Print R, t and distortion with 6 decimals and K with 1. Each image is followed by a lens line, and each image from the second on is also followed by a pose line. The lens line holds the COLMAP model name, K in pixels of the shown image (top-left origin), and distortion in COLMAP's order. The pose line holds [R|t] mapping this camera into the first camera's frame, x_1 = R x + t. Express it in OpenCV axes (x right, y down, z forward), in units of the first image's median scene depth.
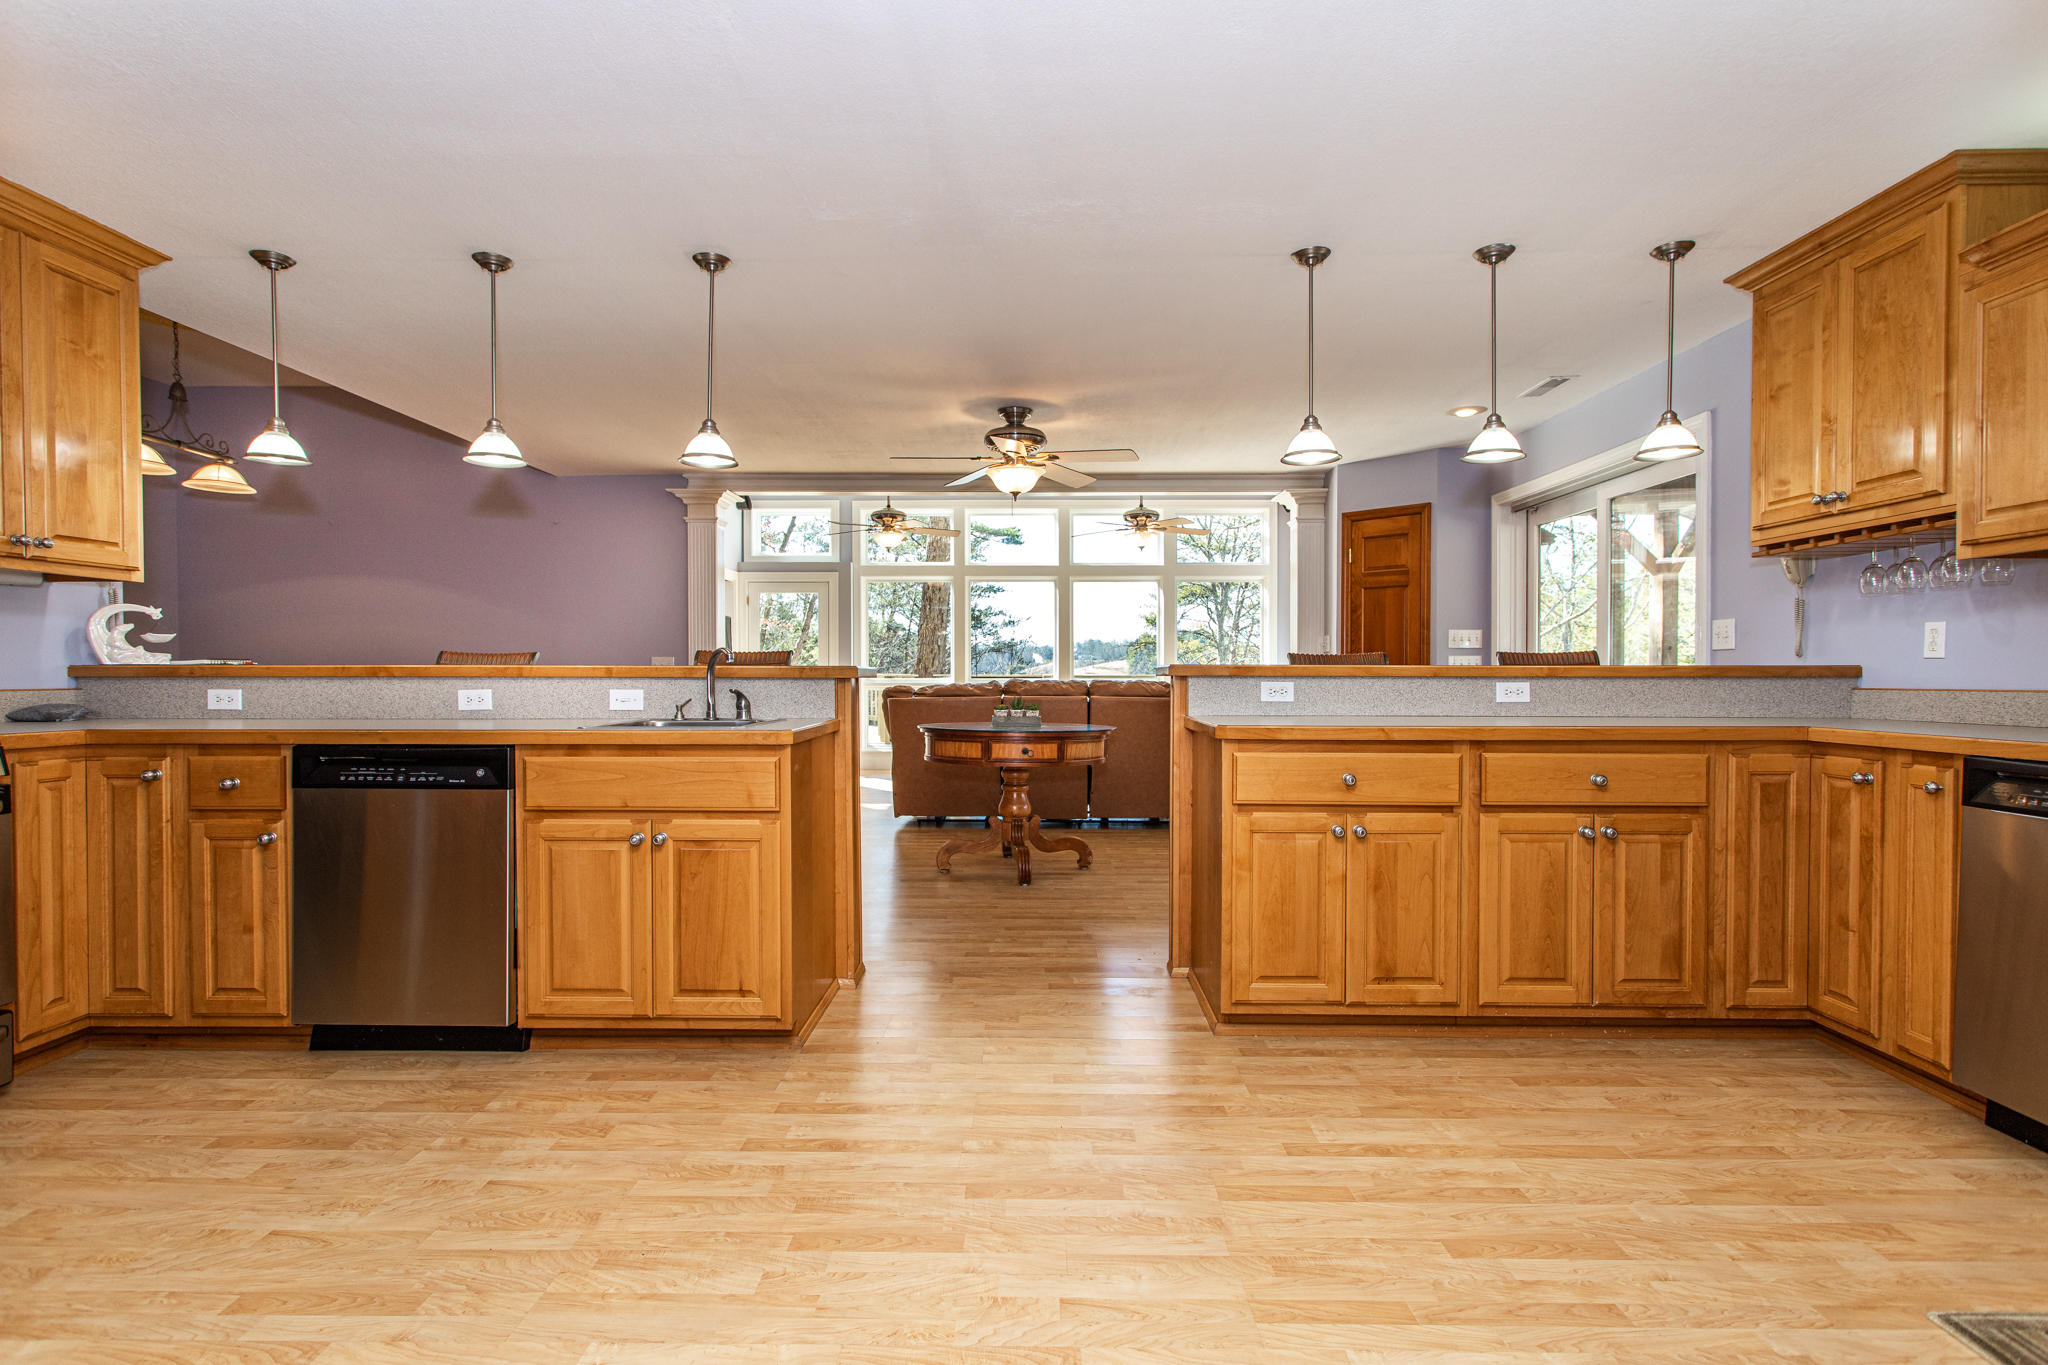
lens RADIAL K [[972.1, 0, 1036.3], [0, 972.1, 681.4], [0, 0, 1]] dist [0.009593, -0.000290]
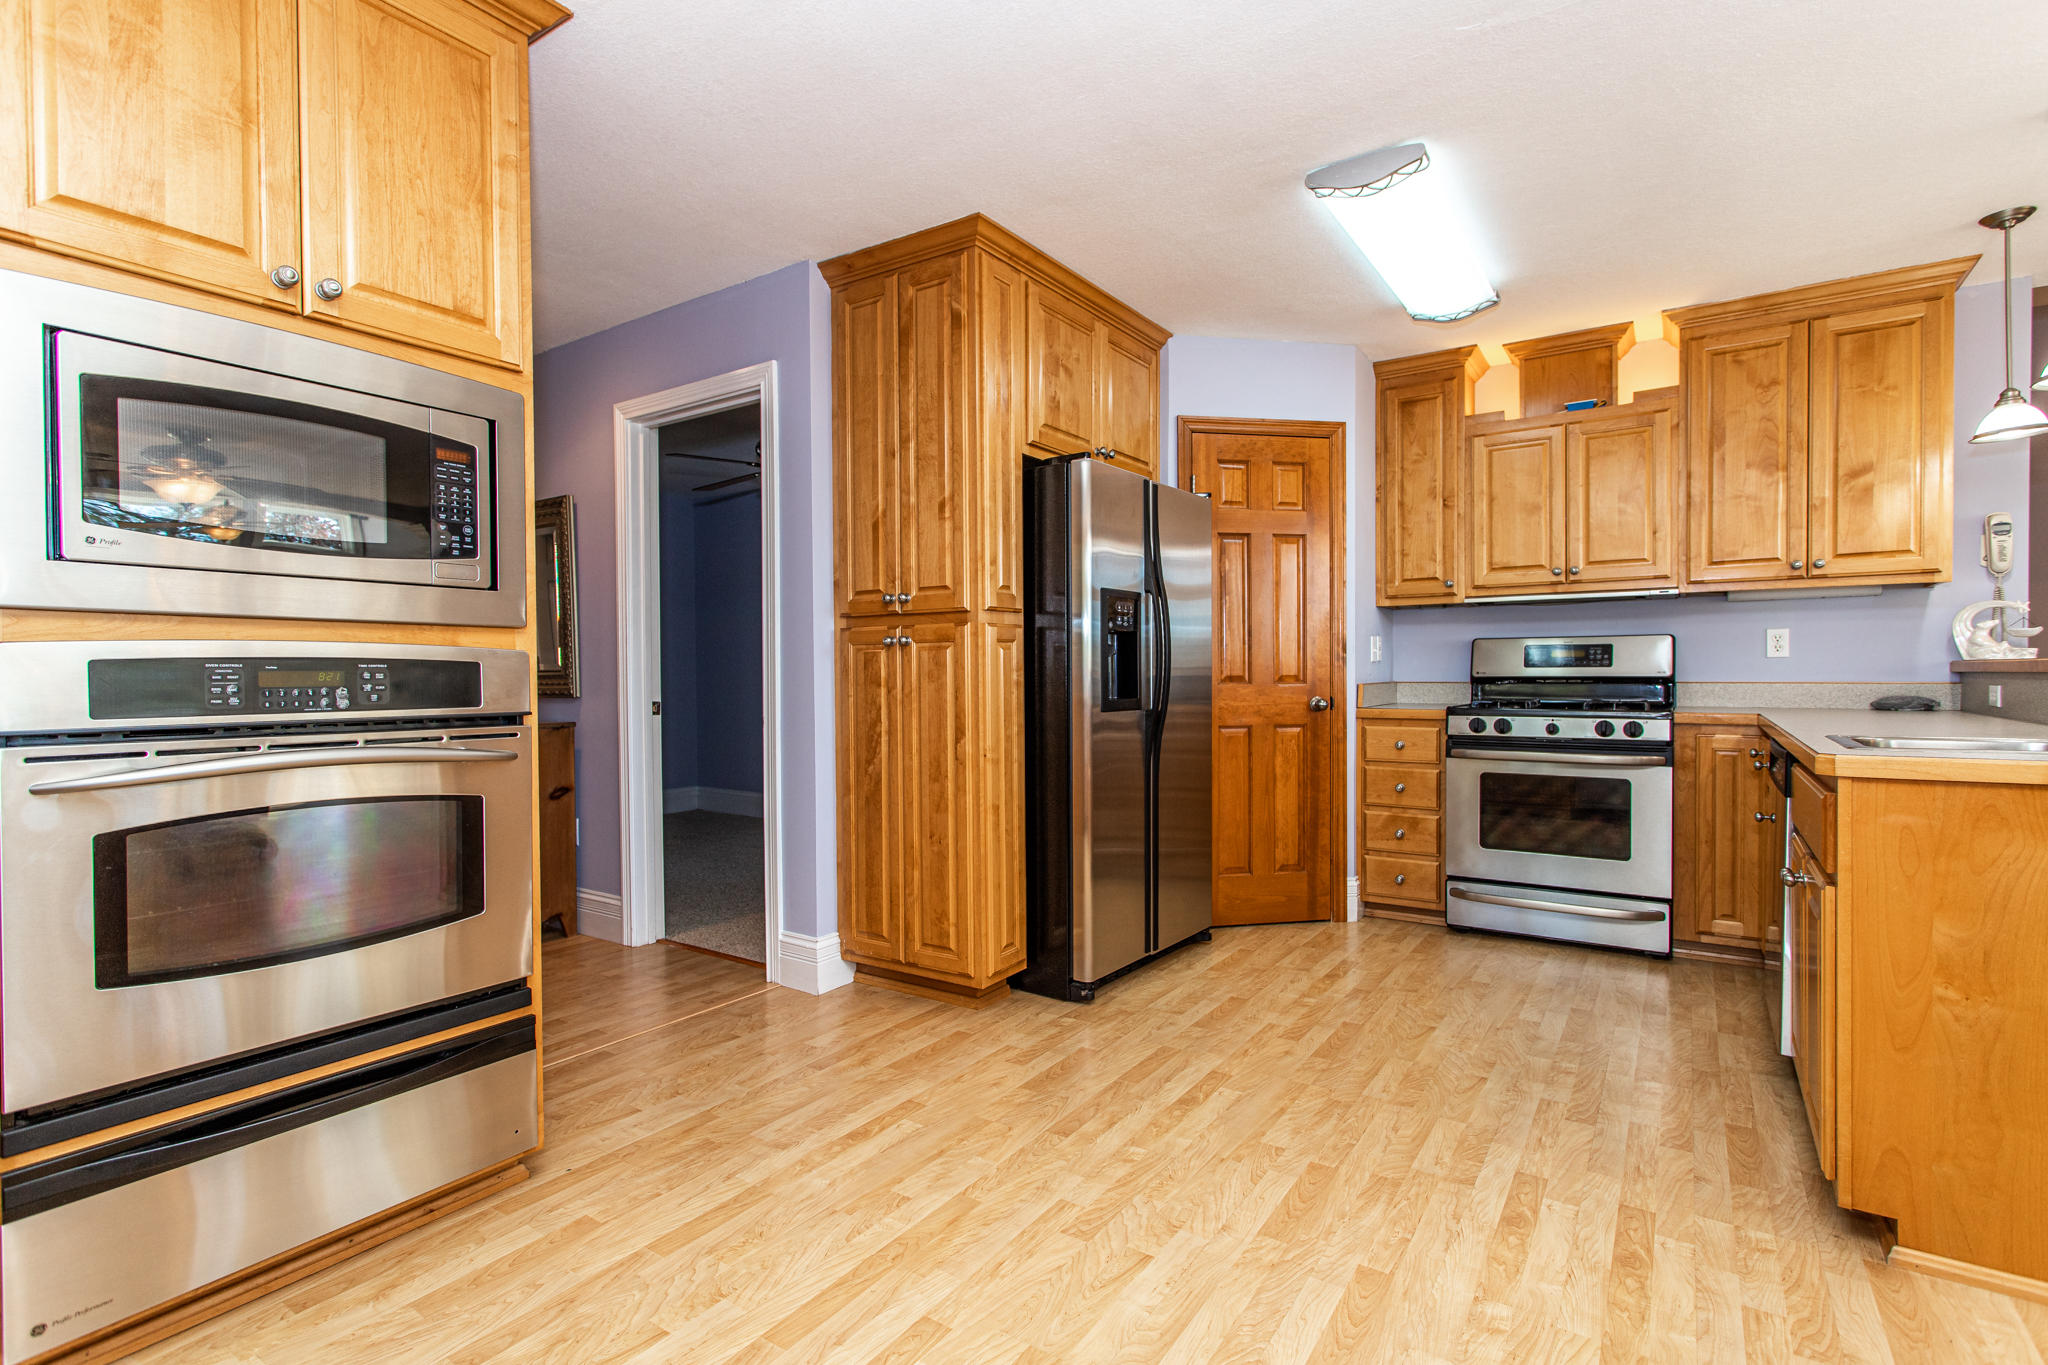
lens RADIAL K [[972.1, 0, 1026.5], [0, 972.1, 681.7], [0, 0, 1]] dist [0.009593, -0.000290]
pose [[-0.542643, 0.013704, -0.839852, 0.679091], [-0.002917, 0.999830, 0.018200, -0.014257], [0.839959, 0.012326, -0.542511, 0.995657]]
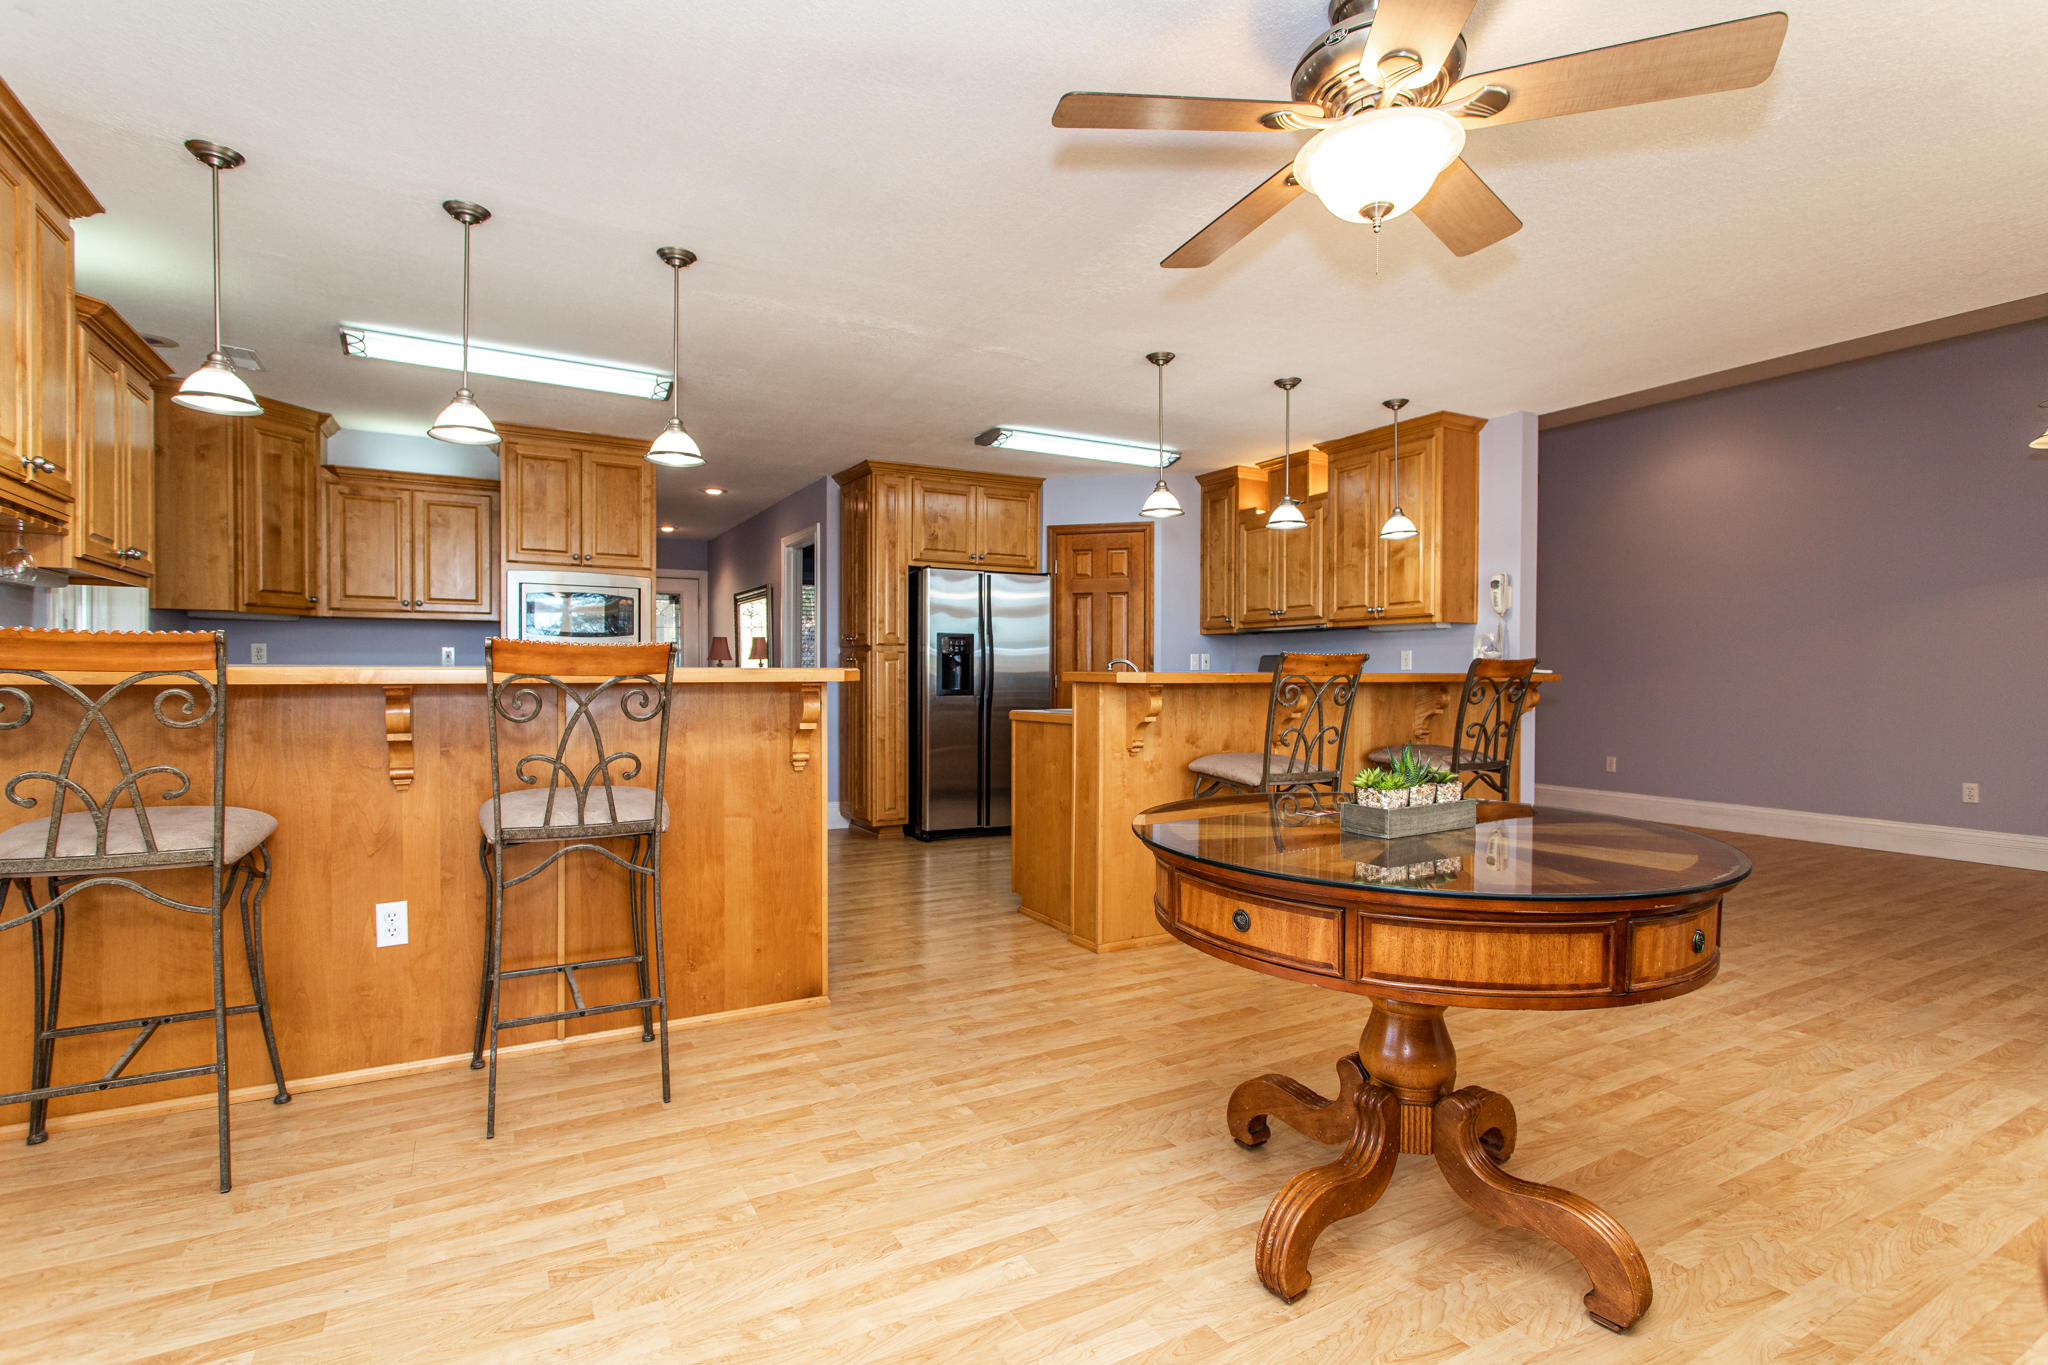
lens RADIAL K [[972.1, 0, 1008.4], [0, 972.1, 680.9], [0, 0, 1]] dist [0.009593, -0.000290]
pose [[-0.857536, 0.003668, -0.514411, 0.683402], [-0.007424, 0.999782, 0.019505, -0.021179], [0.514370, 0.020545, -0.857322, 1.452261]]
